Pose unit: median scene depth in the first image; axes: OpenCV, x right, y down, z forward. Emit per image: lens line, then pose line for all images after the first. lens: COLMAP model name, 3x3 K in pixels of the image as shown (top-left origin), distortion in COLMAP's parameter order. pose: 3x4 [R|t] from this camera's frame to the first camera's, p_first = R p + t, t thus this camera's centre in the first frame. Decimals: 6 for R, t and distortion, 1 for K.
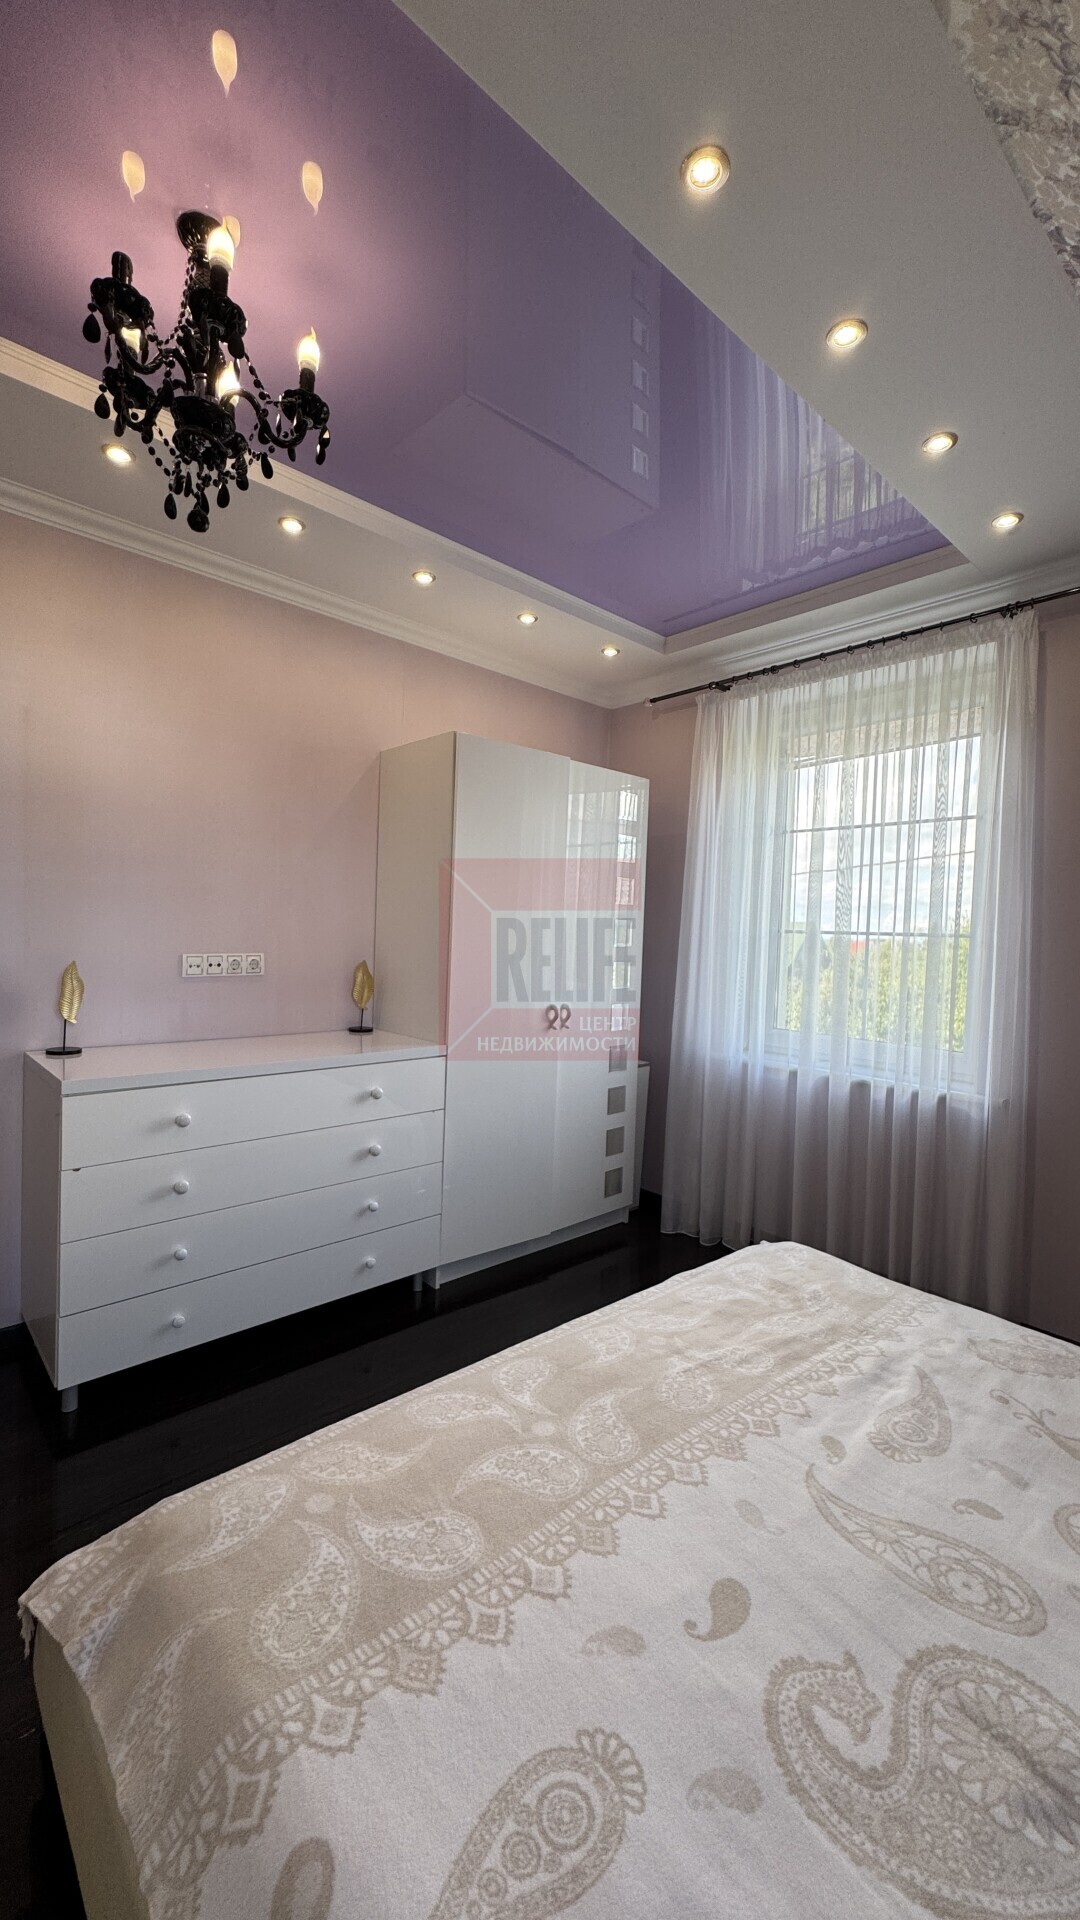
lens RADIAL K [[770.0, 0, 541.9], [0, 770.0, 956.0], [0, 0, 1]] dist [-0.002015, 0.000939]
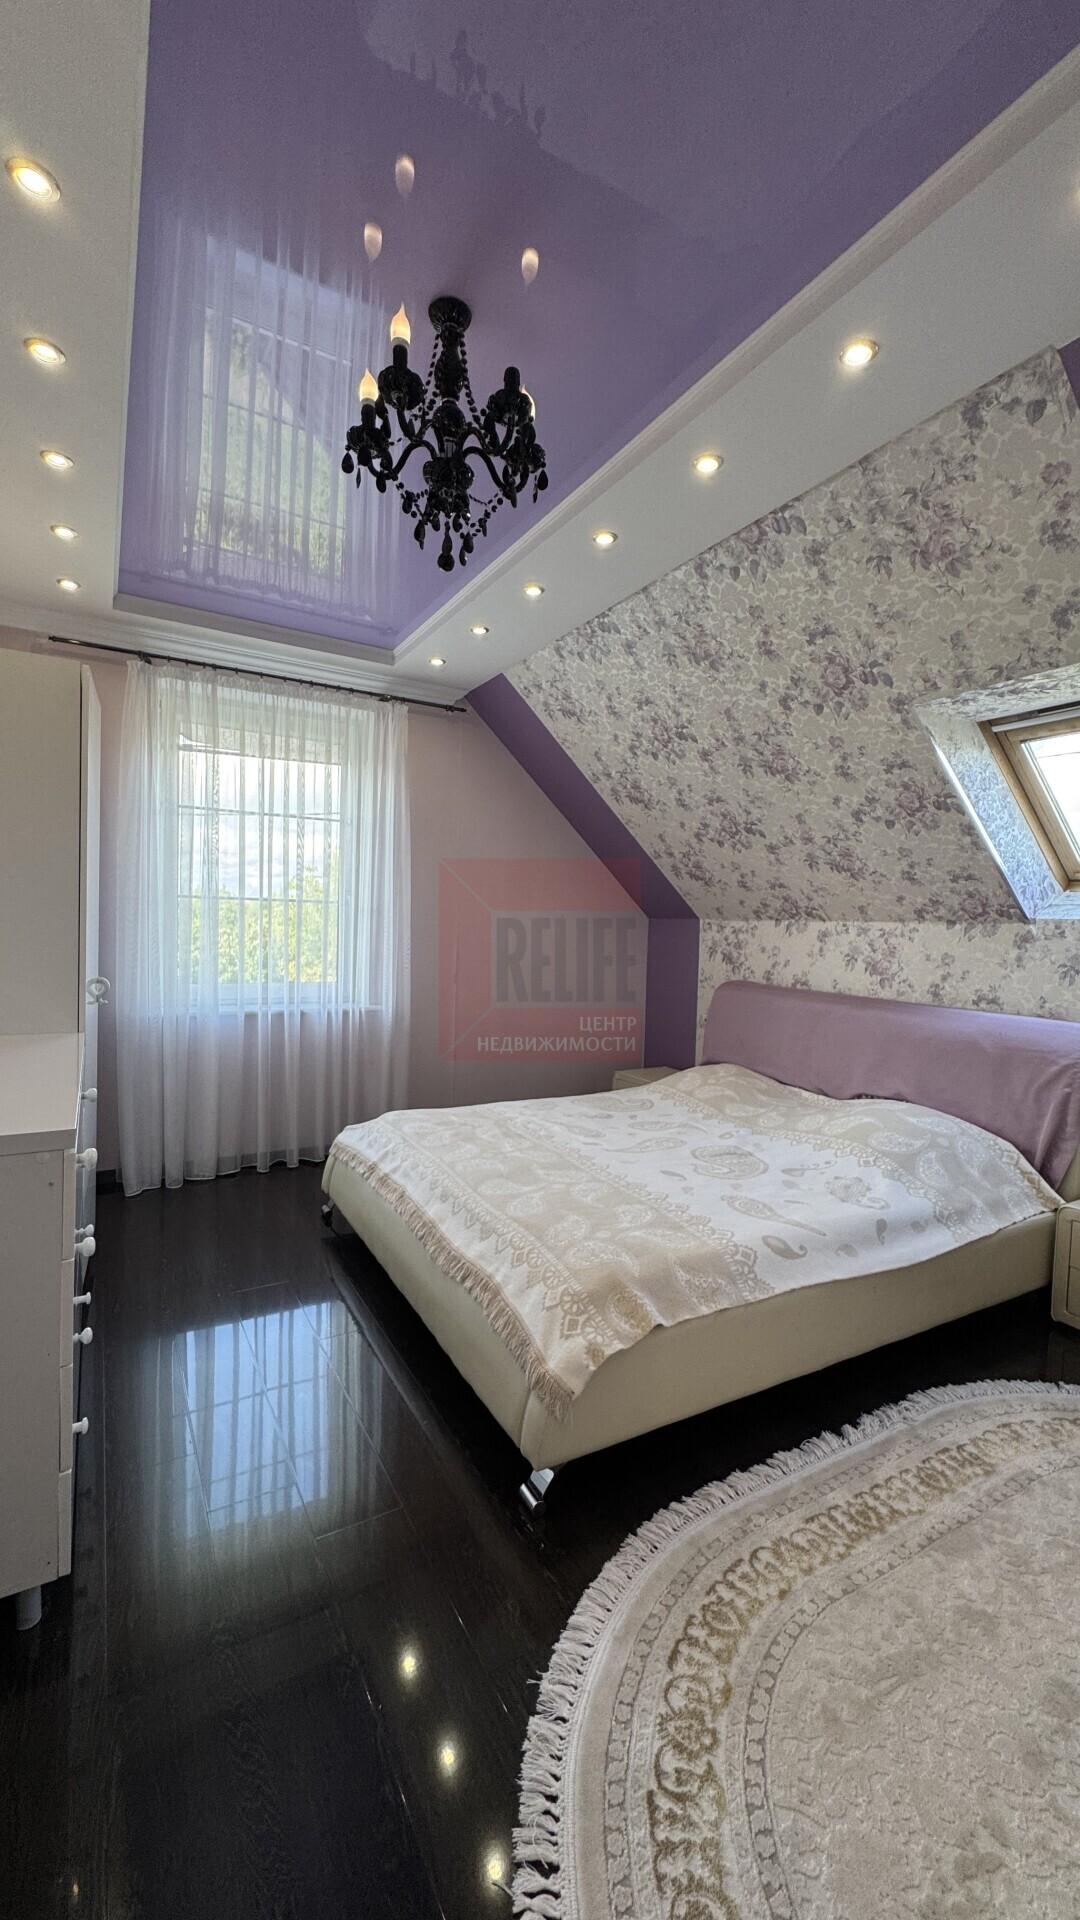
lens RADIAL K [[770.0, 0, 541.9], [0, 770.0, 956.0], [0, 0, 1]] dist [-0.002015, 0.000939]
pose [[0.216077, -0.067976, 0.974007, -1.625640], [0.004645, 0.997634, 0.068594, -0.048537], [-0.976365, -0.010298, 0.215882, 0.609694]]
